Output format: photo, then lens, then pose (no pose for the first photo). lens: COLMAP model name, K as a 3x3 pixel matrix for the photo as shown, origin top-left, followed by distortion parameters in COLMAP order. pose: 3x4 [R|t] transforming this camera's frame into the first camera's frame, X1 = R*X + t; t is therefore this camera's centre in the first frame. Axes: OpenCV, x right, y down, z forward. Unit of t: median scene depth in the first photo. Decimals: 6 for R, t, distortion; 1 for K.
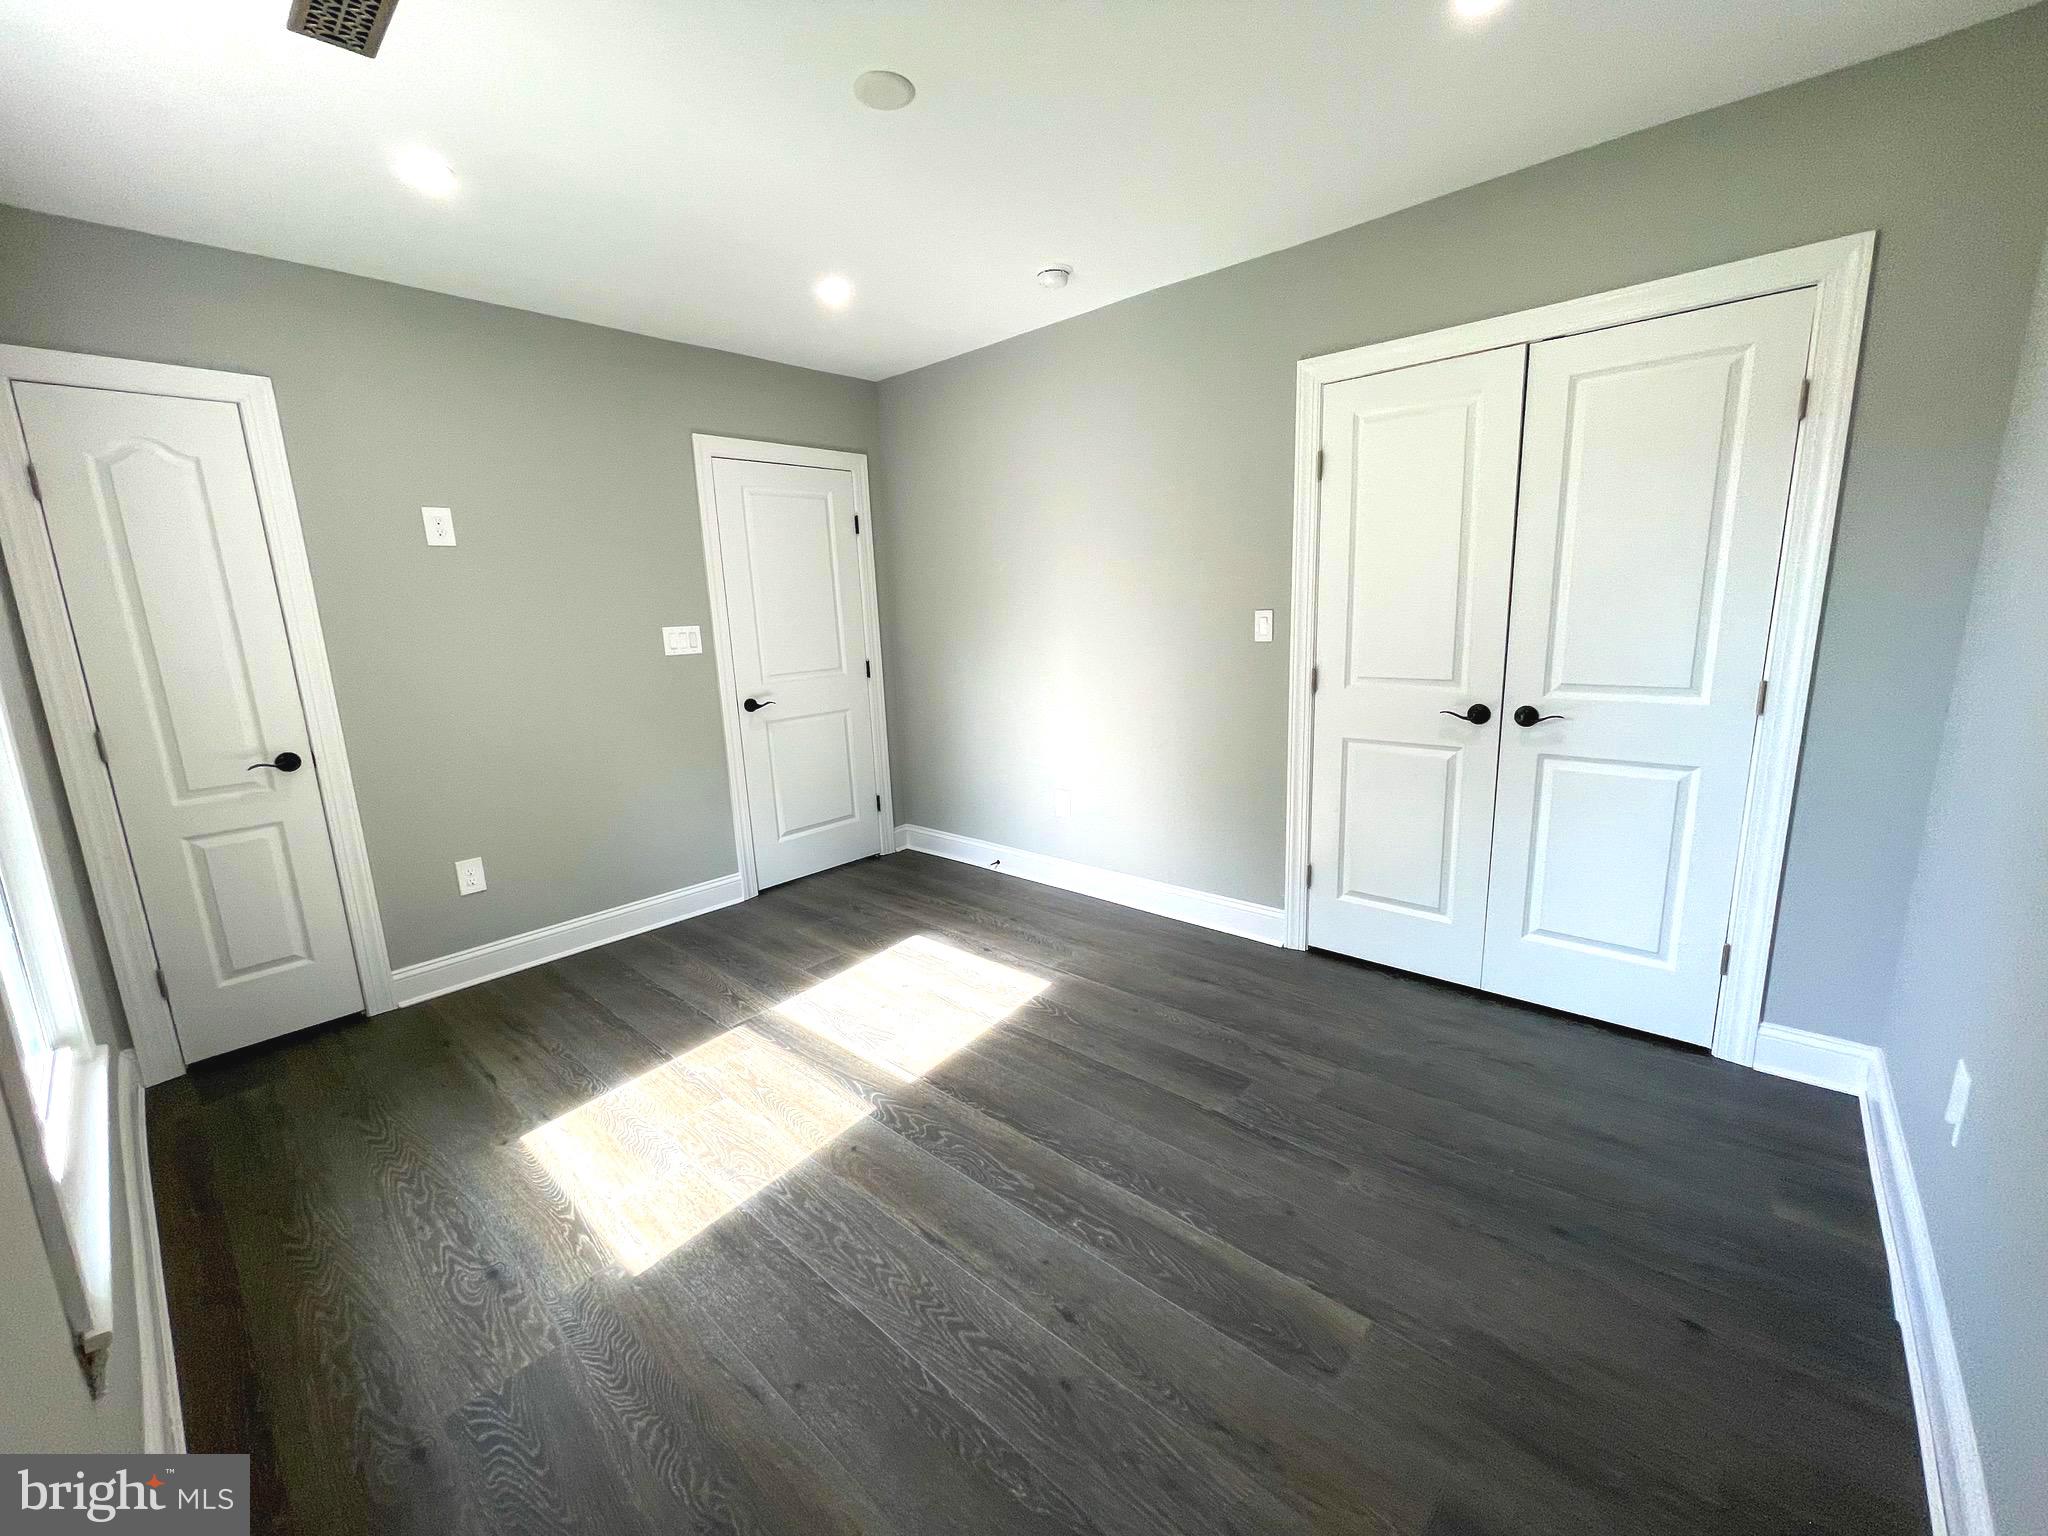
lens RADIAL K [[820.3, 0, 1029.2], [0, 820.3, 768.6], [0, 0, 1]] dist [-0.006258, 0.000417]
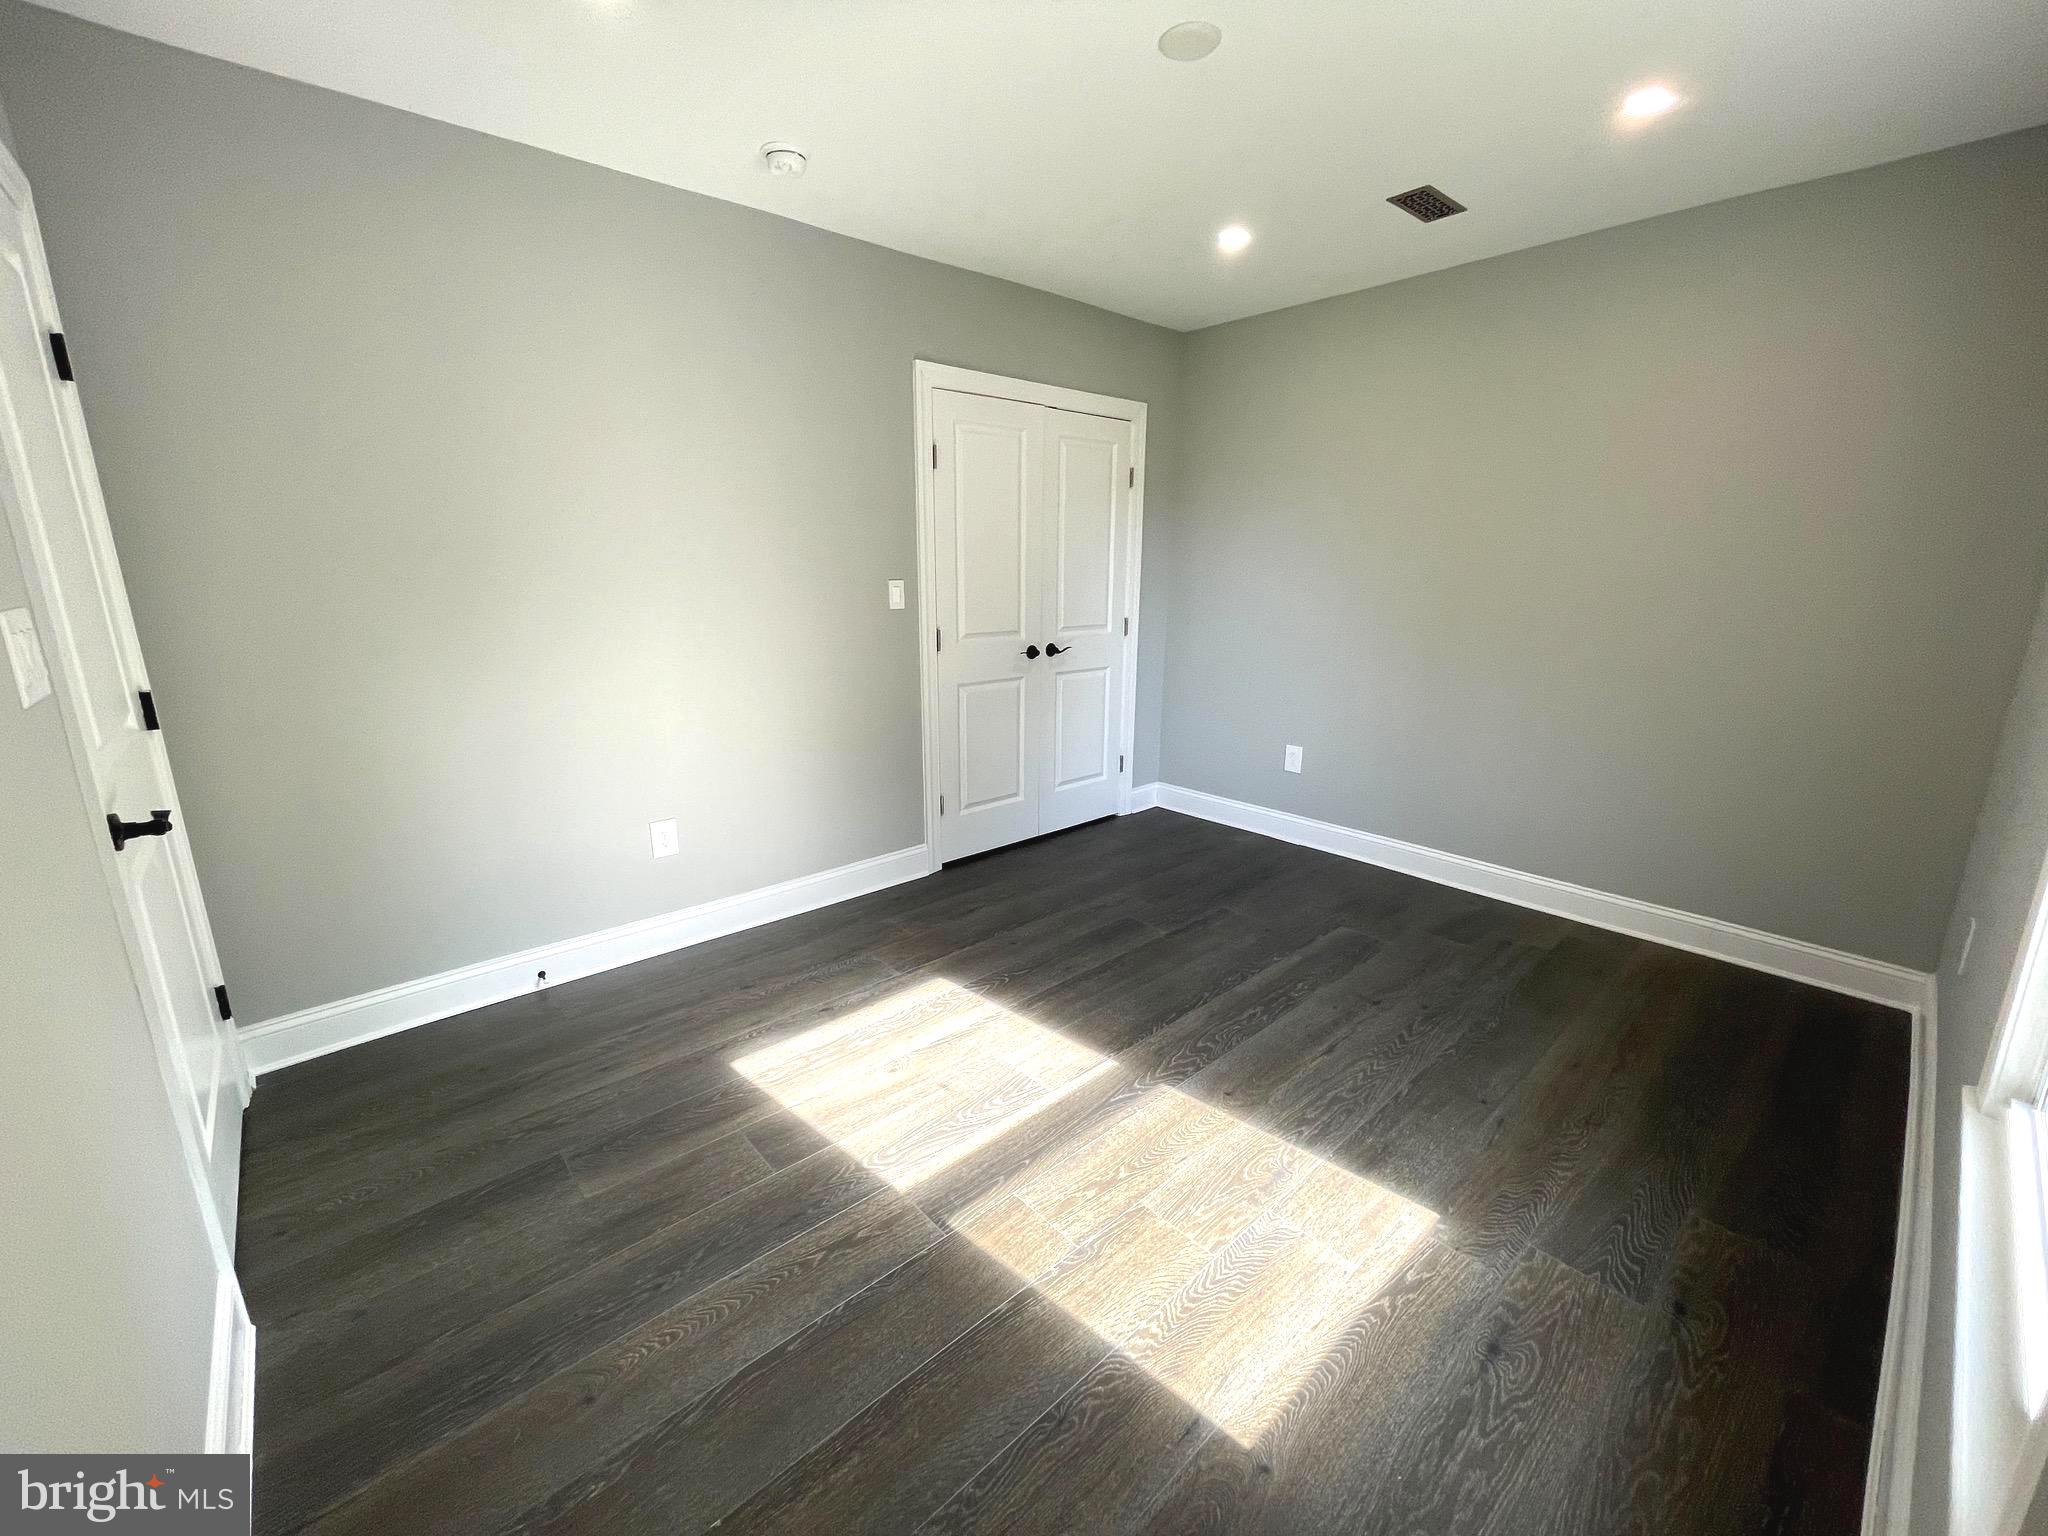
lens RADIAL K [[820.3, 0, 1014.1], [0, 820.3, 774.3], [0, 0, 1]] dist [-0.006258, 0.000417]
pose [[0.117882, -0.213116, 0.969889, -1.191561], [0.190298, 0.963446, 0.188571, -0.176469], [-0.974623, 0.162339, 0.154128, 1.062992]]
